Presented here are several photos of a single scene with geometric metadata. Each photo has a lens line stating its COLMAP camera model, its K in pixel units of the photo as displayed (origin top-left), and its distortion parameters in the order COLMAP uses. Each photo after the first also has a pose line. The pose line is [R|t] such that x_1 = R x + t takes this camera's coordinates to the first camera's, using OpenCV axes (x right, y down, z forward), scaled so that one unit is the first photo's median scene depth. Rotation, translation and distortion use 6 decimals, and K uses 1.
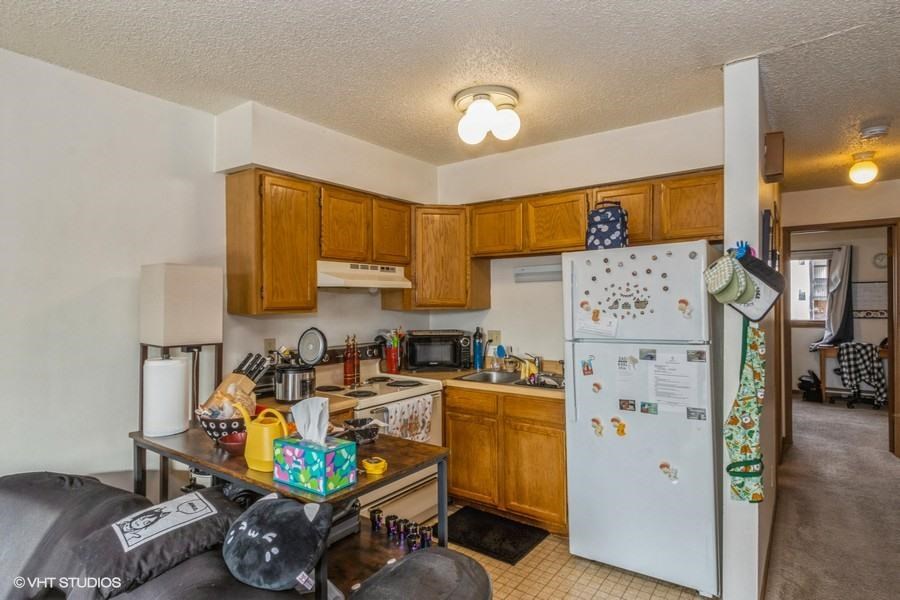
lens RADIAL K [[498.8, 0, 450.0], [0, 498.8, 300.0], [0, 0, 1]] dist [0.002751, -0.000015]
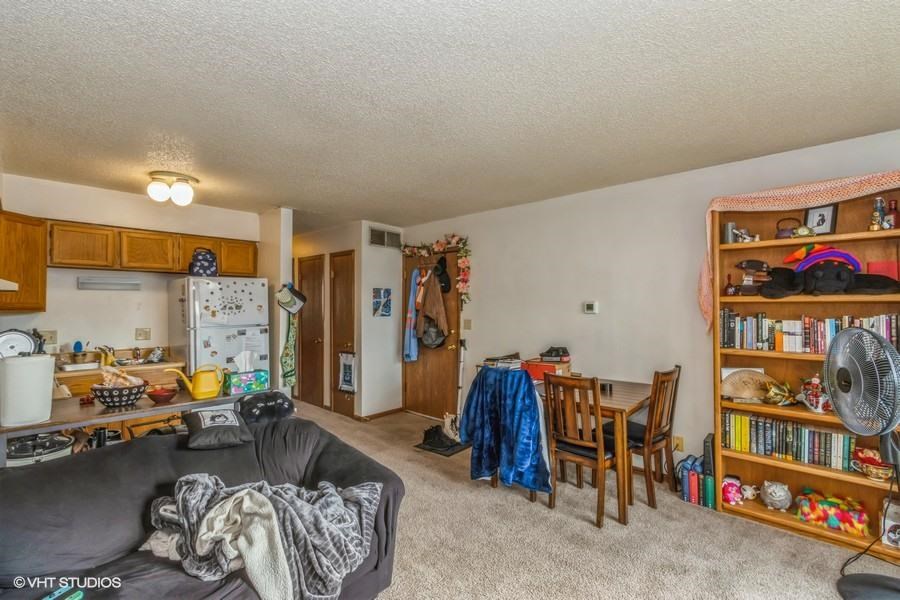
lens RADIAL K [[413.9, 0, 451.6], [0, 413.9, 306.1], [0, 0, 1]] dist [-0.000443, -0.000012]
pose [[0.128161, 0.006742, 0.991730, -1.109262], [-0.007237, 0.999957, -0.005863, 0.006687], [-0.991727, -0.006425, 0.128204, -0.044834]]
